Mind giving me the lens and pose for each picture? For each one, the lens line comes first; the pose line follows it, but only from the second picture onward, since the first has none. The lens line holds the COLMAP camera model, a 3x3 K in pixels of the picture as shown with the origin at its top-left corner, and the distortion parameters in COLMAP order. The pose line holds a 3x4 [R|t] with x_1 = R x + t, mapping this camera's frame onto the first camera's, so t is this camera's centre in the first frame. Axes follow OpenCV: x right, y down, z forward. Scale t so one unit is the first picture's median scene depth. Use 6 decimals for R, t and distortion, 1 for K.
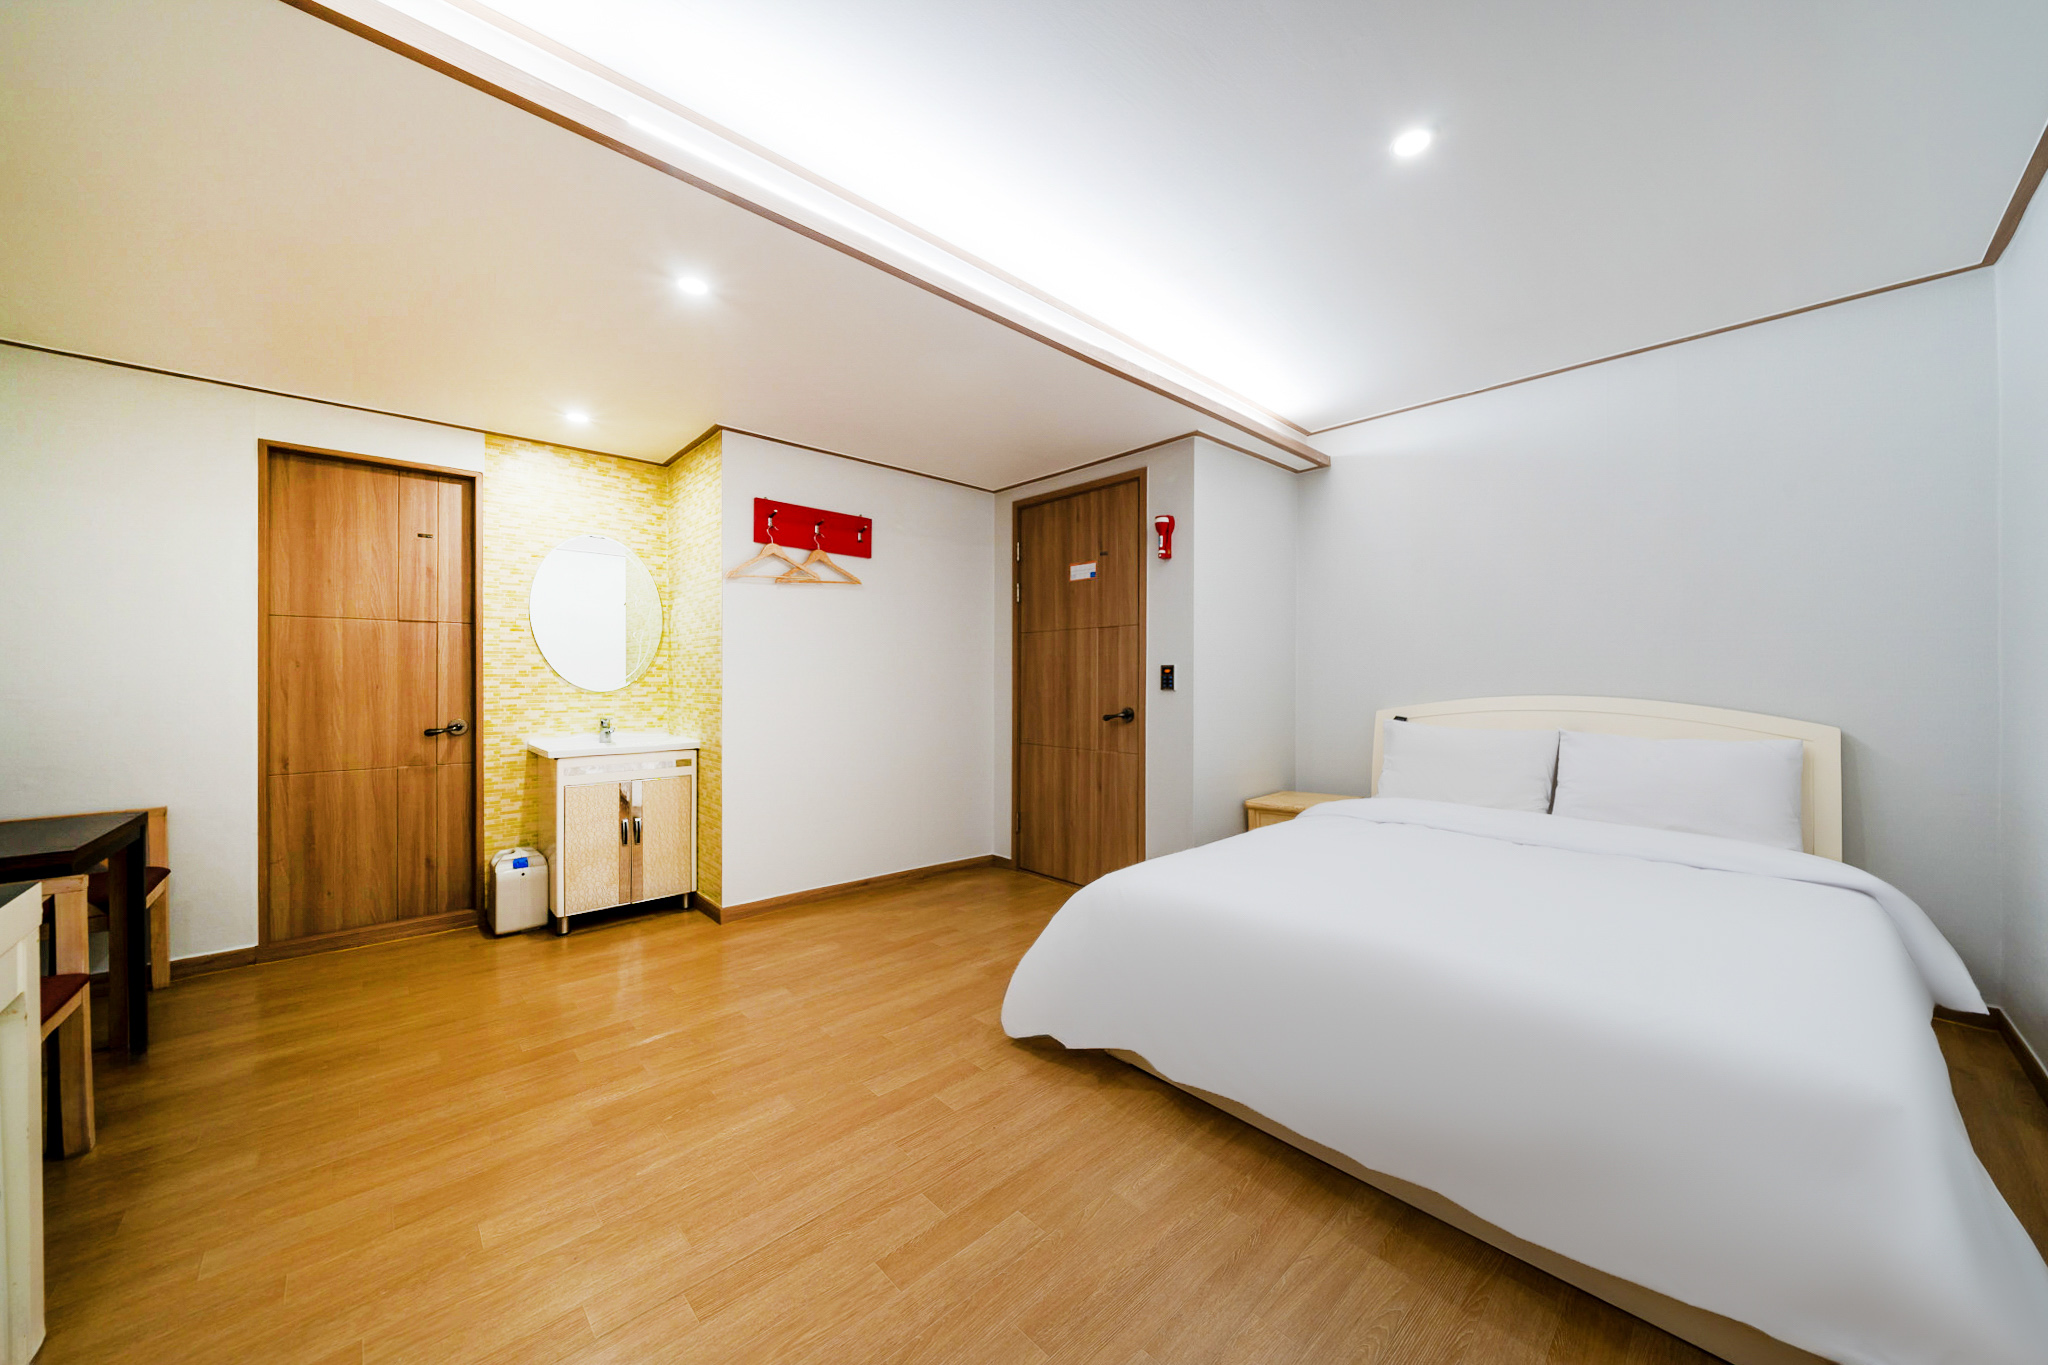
lens RADIAL K [[703.7, 0, 1024.0], [0, 703.7, 682.5], [0, 0, 1]] dist [-0.007214, 0.000103]
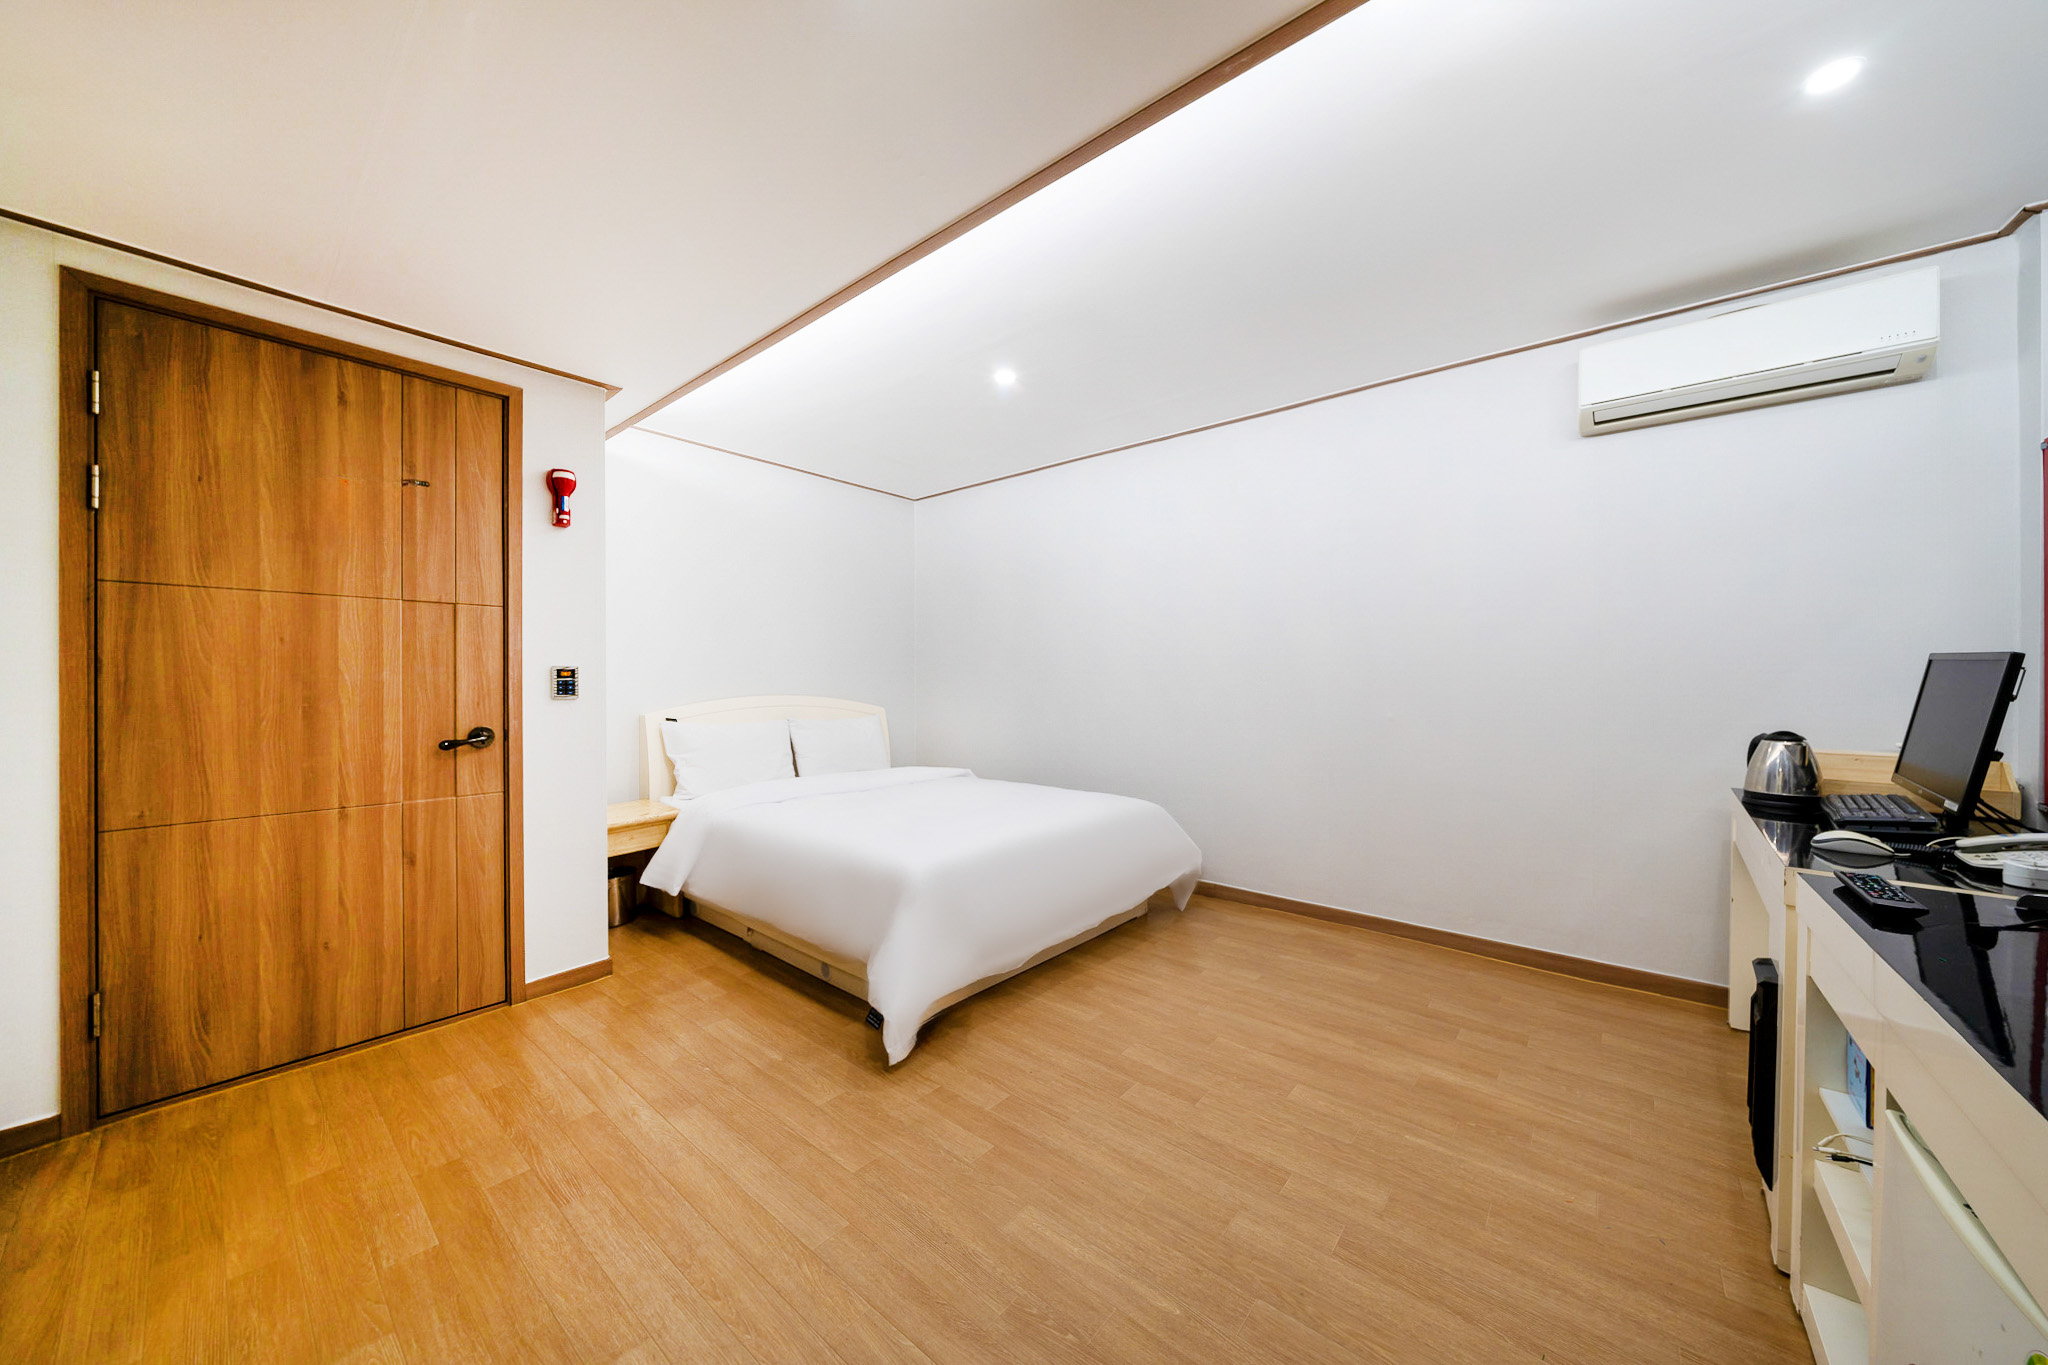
lens RADIAL K [[703.7, 0, 1024.0], [0, 703.7, 682.5], [0, 0, 1]] dist [-0.007214, 0.000103]
pose [[-0.111060, -0.002422, 0.993811, -0.549318], [0.005247, 0.999982, 0.003023, -0.005130], [-0.993800, 0.005550, -0.111046, 0.525496]]
